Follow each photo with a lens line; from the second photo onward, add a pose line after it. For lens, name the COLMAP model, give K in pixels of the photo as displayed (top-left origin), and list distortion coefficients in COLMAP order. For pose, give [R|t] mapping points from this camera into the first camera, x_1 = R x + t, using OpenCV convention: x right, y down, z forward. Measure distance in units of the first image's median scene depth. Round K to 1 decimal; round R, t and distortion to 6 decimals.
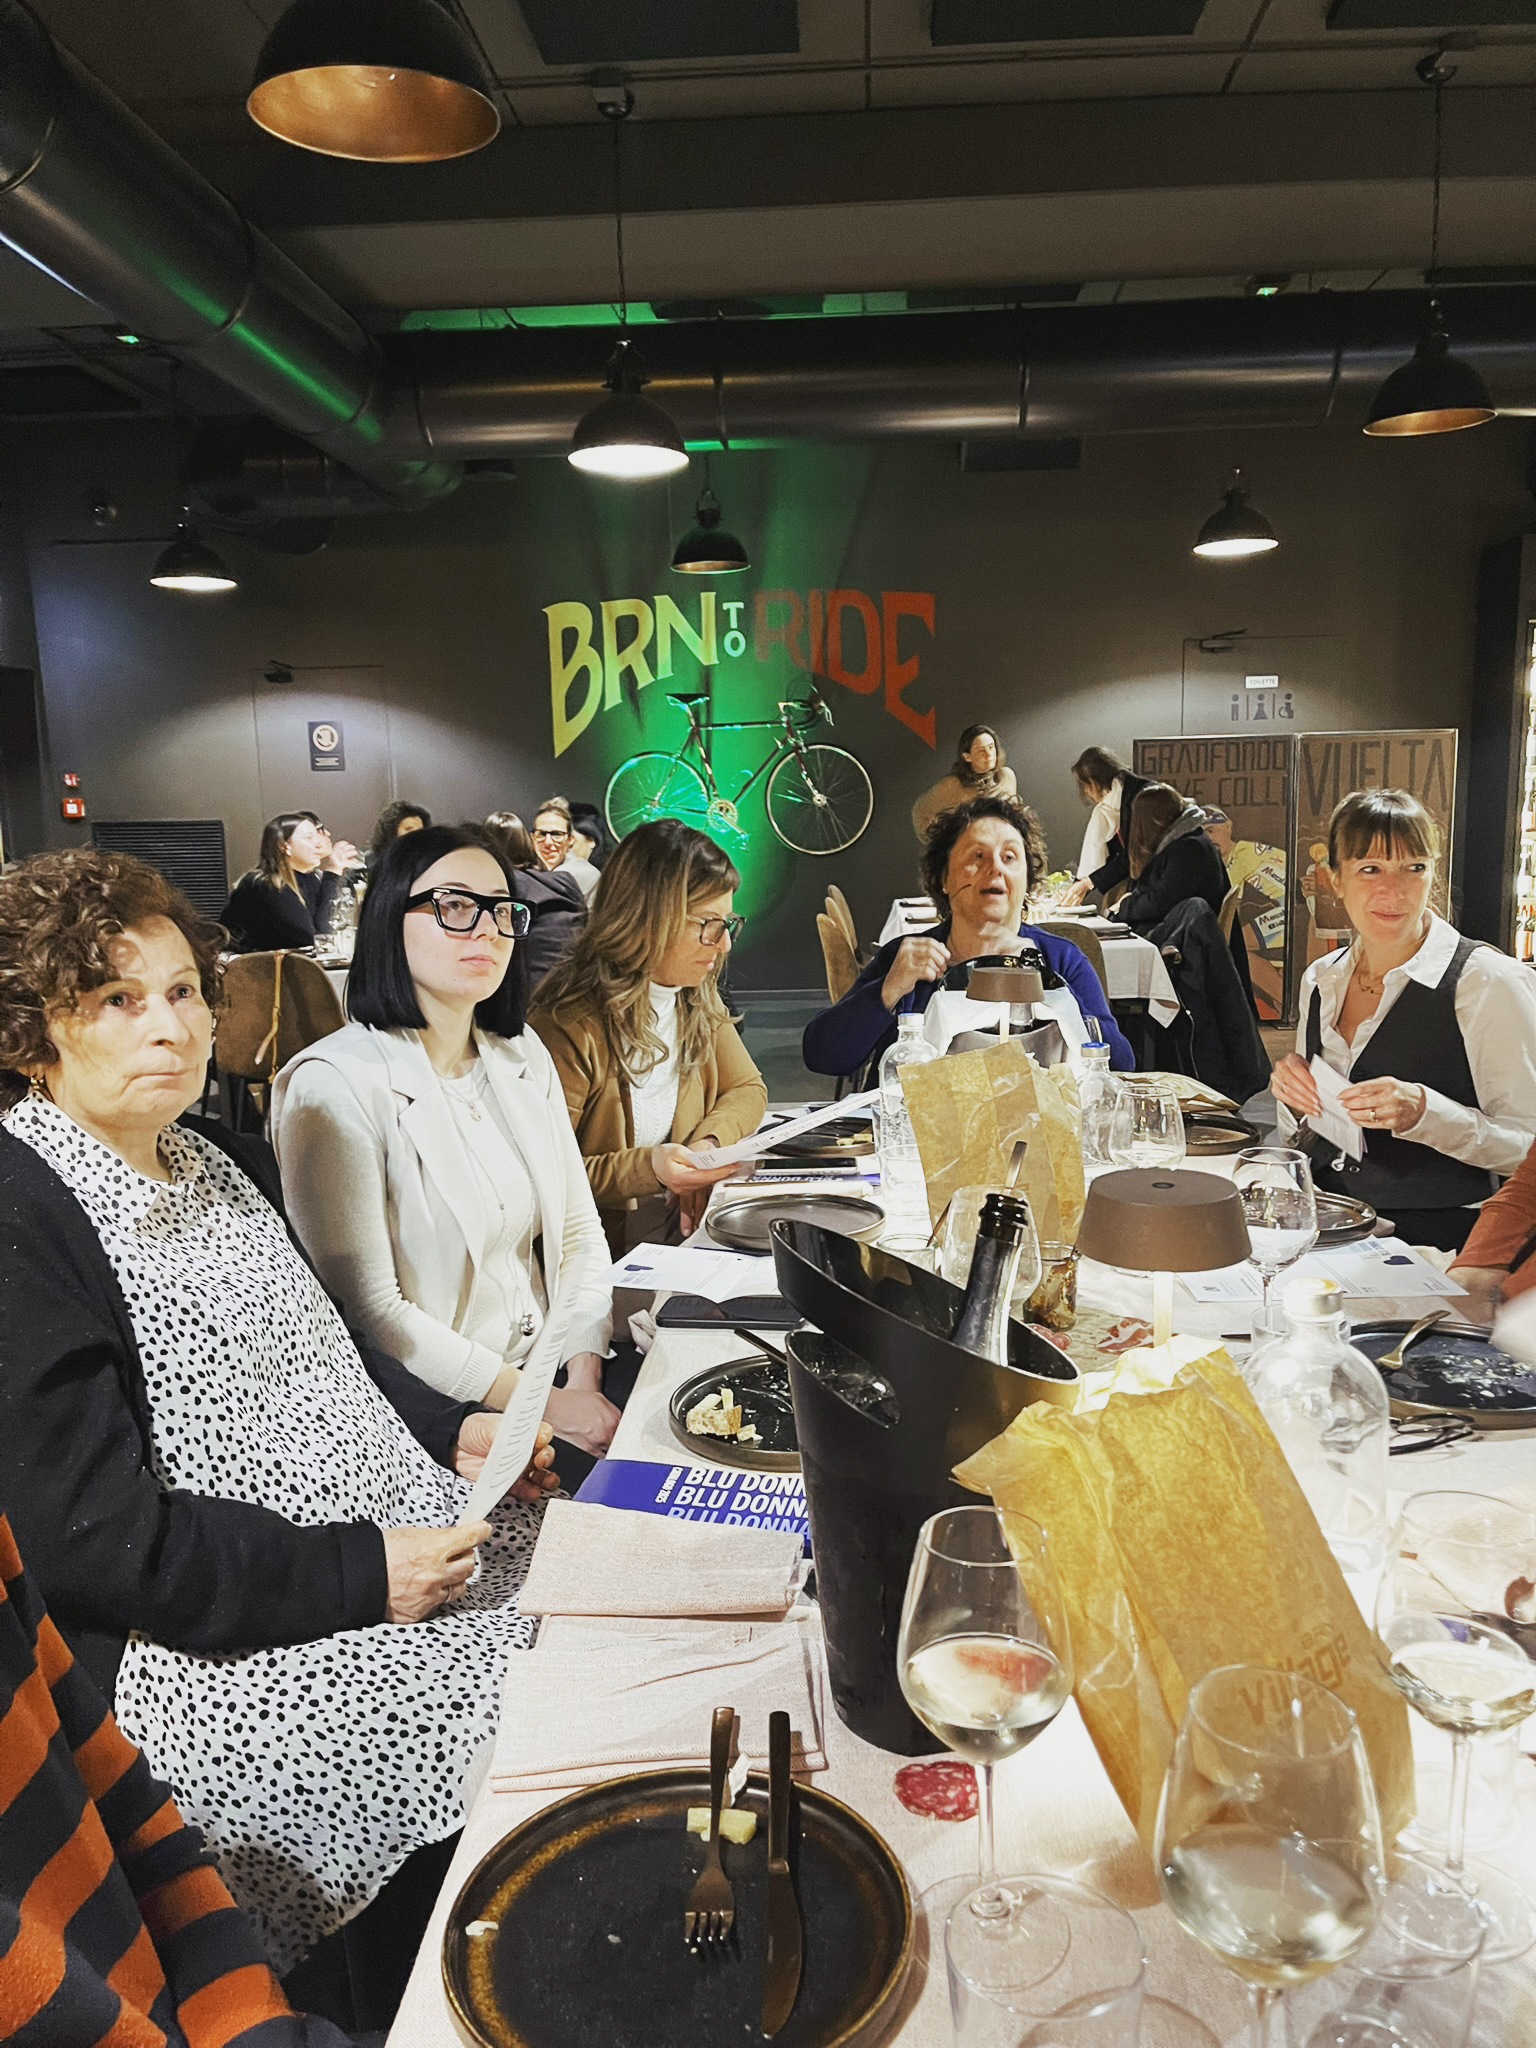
lens RADIAL K [[1558.8, 0, 764.6], [0, 1558.8, 1025.2], [0, 0, 1]] dist [0.084309, -0.113415]
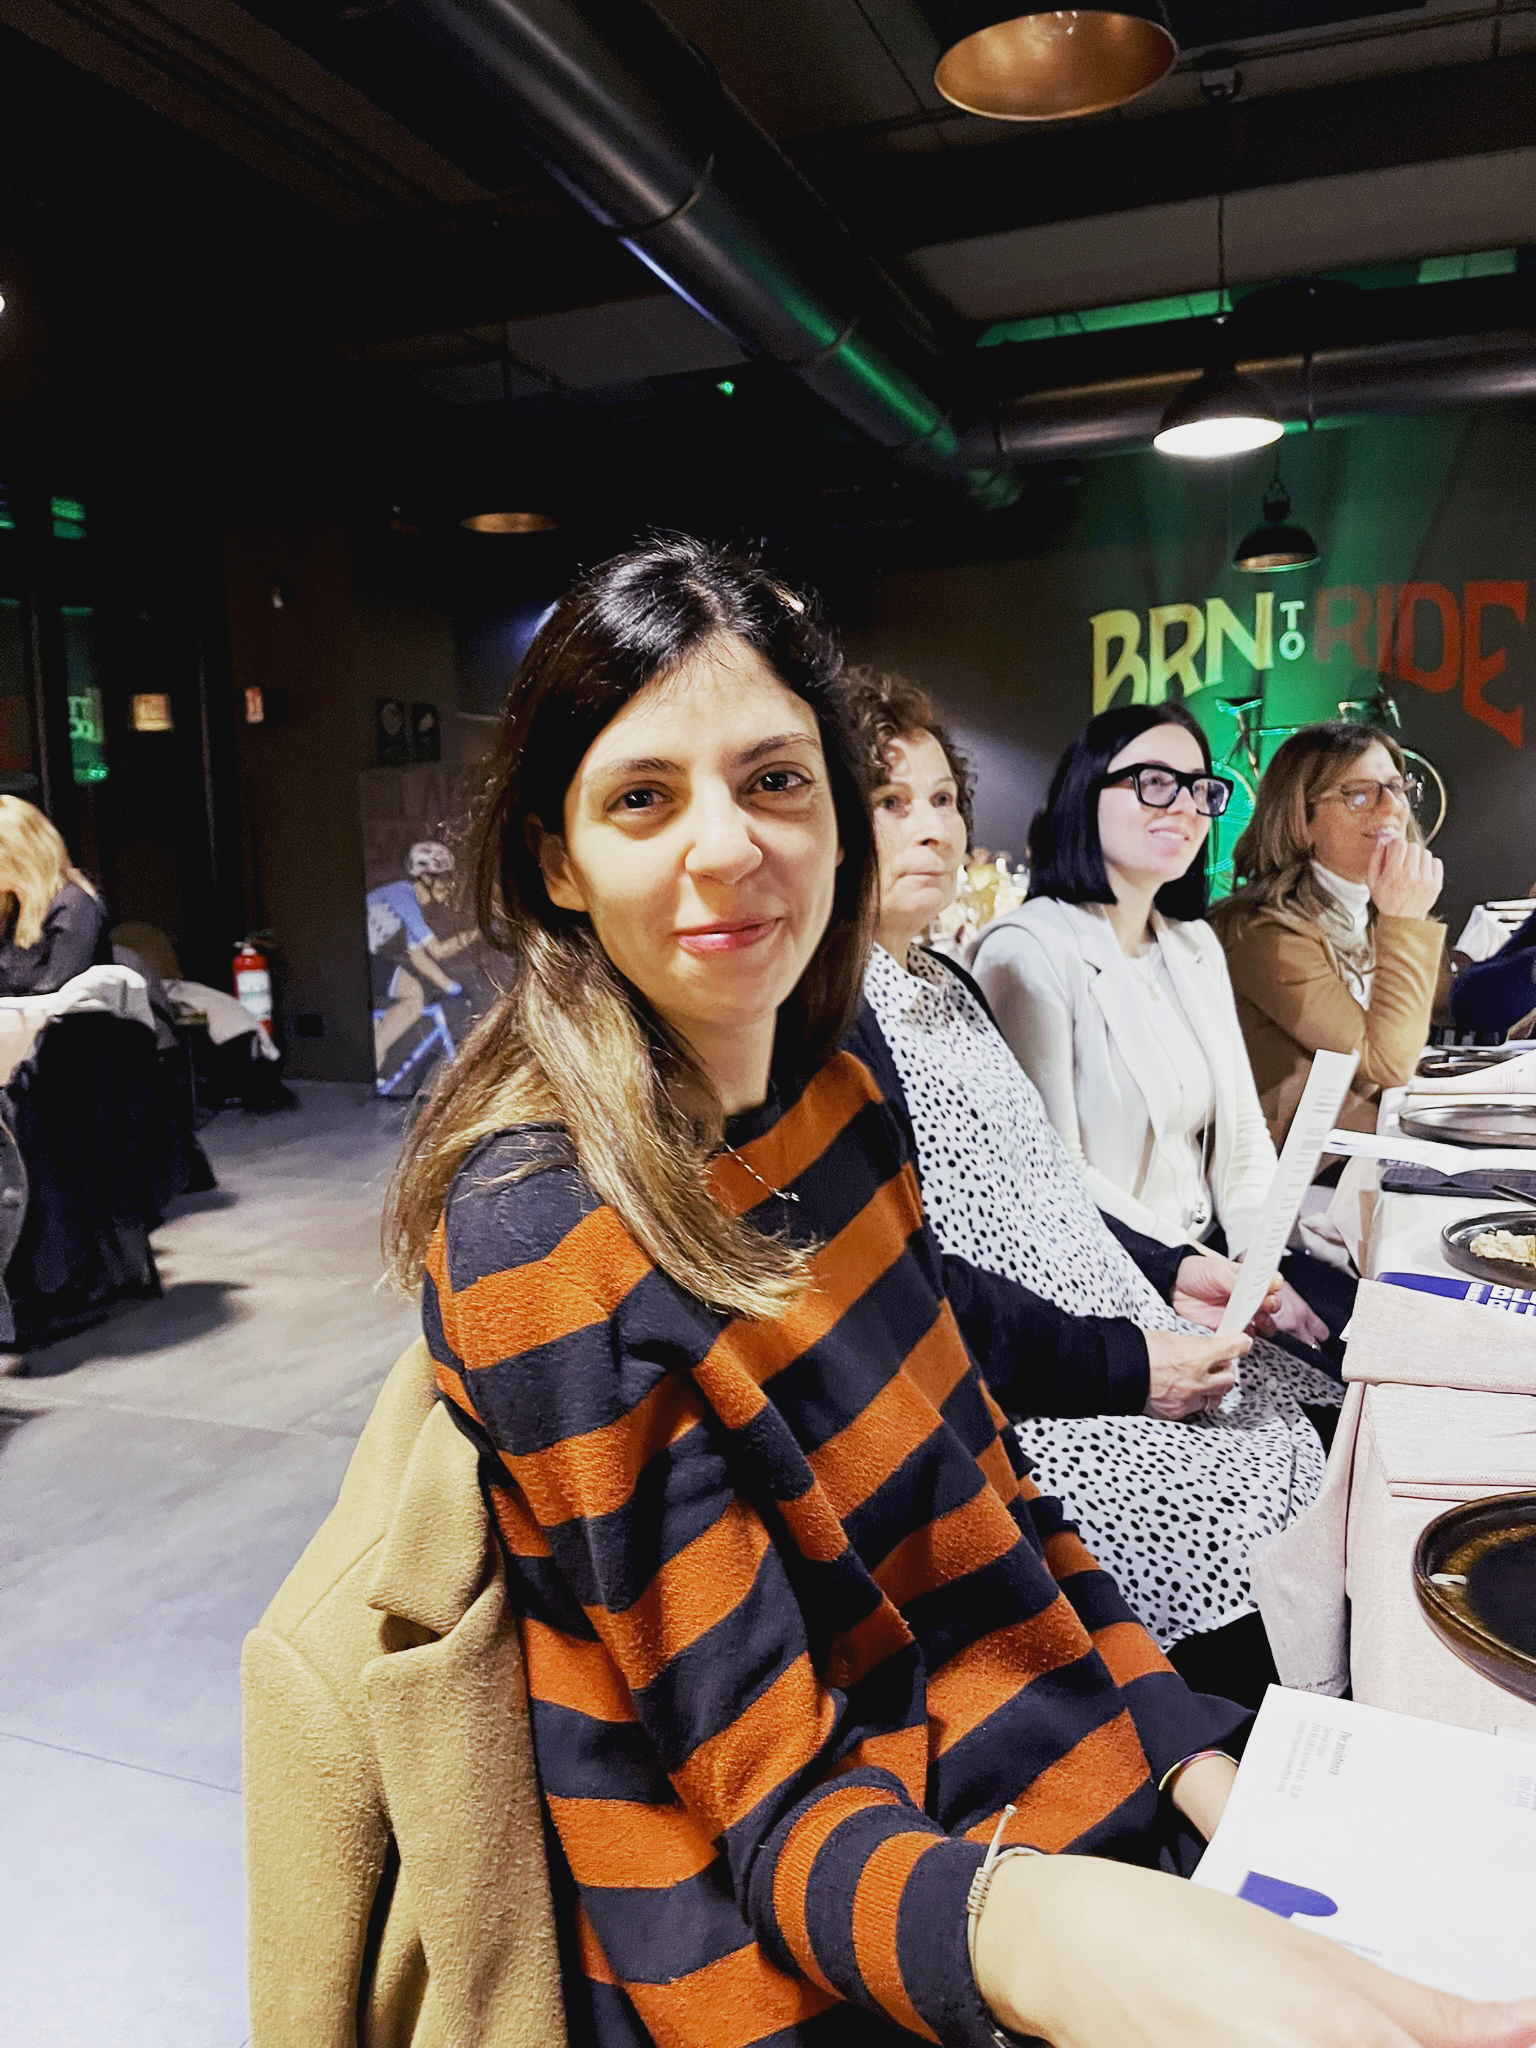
lens RADIAL K [[1561.1, 0, 733.1], [0, 1561.1, 1019.9], [0, 0, 1]] dist [-0.002799, -0.011212]
pose [[0.947891, 0.037548, -0.316376, -0.177175], [-0.049703, 0.998300, -0.030434, 0.168334], [0.314695, 0.044573, 0.948146, -0.011528]]
